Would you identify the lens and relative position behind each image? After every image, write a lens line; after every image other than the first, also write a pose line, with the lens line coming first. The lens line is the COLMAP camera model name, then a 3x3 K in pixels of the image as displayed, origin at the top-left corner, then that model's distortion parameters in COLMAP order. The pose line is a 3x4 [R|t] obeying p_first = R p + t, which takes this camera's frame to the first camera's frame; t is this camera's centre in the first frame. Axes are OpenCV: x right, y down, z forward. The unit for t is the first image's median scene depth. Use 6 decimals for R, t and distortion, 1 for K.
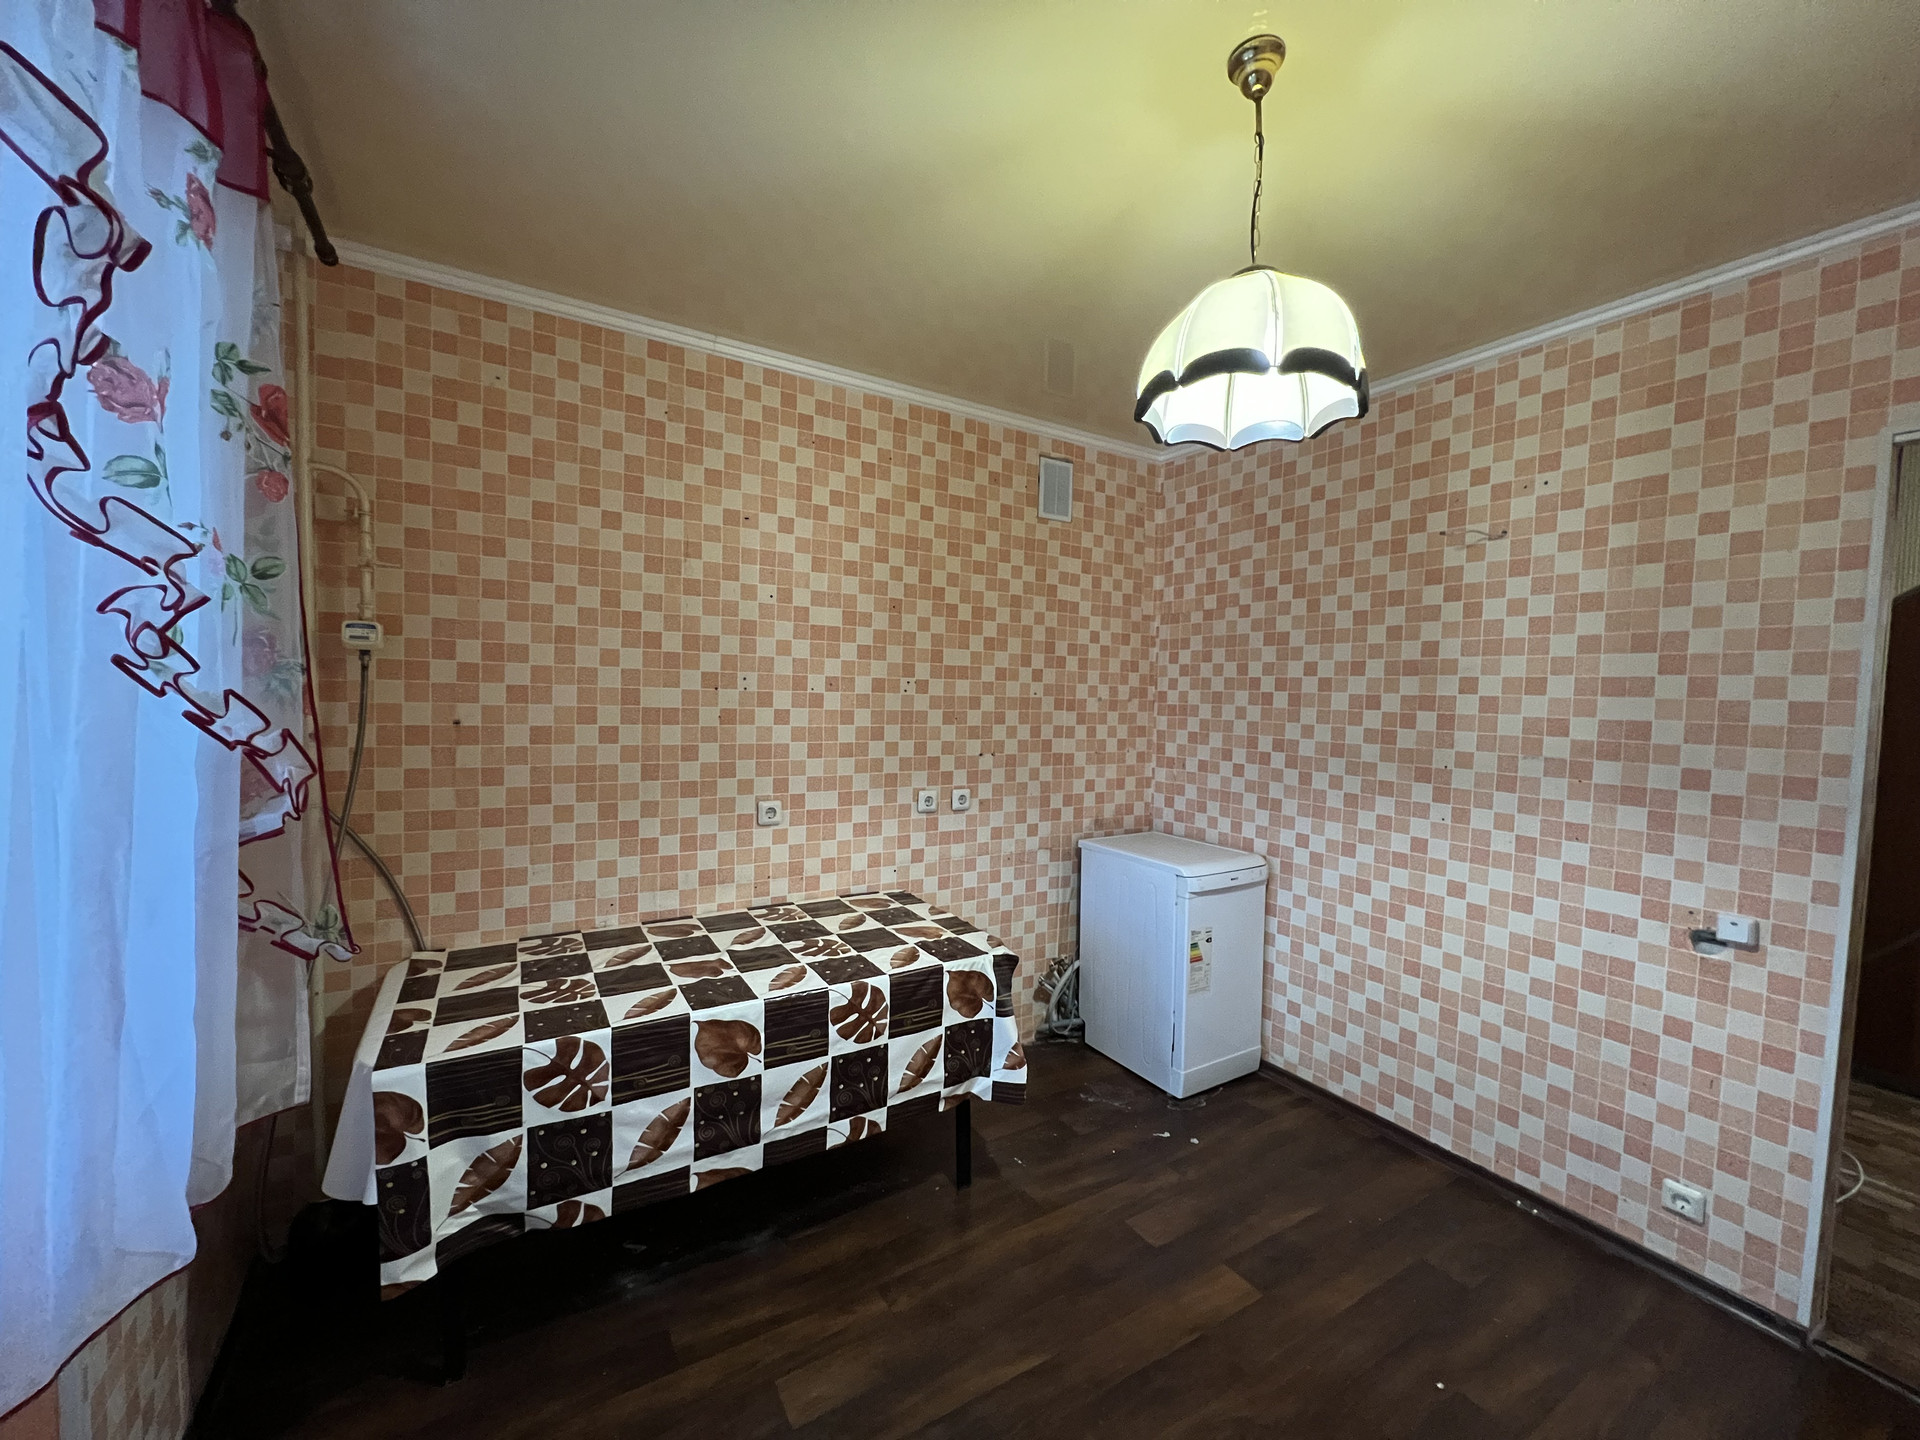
lens RADIAL K [[763.9, 0, 958.4], [0, 763.9, 721.4], [0, 0, 1]] dist [-0.010111, 0.000899]
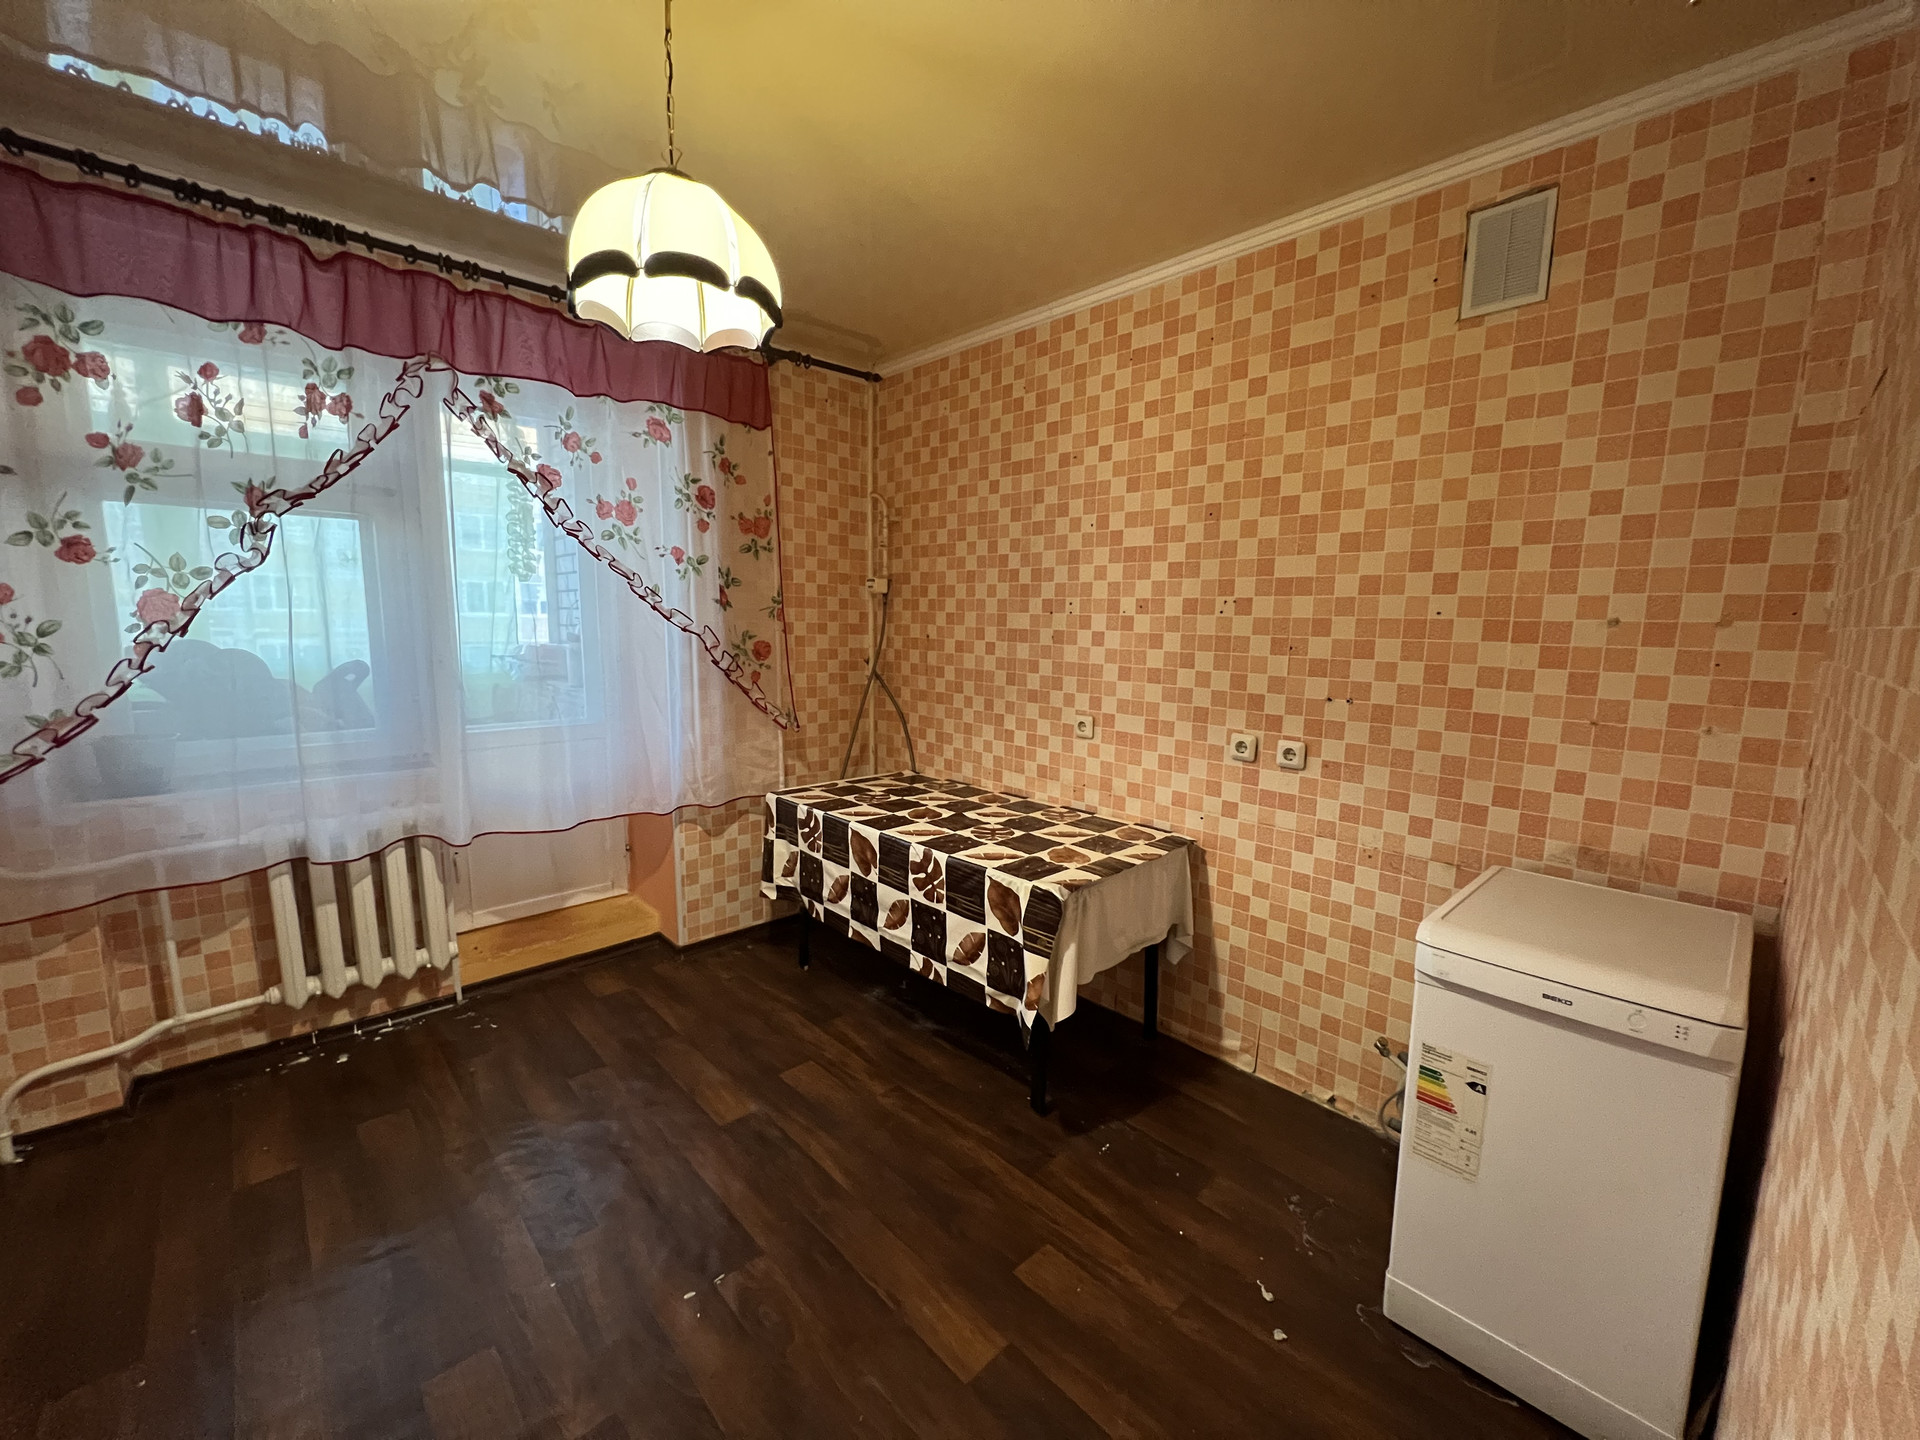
lens RADIAL K [[763.9, 0, 959.7], [0, 763.9, 725.3], [0, 0, 1]] dist [-0.010111, 0.000899]
pose [[0.208396, 0.111723, -0.971642, 0.812014], [-0.053559, 0.993267, 0.102722, 0.015426], [0.976577, 0.030633, 0.212977, 0.617663]]
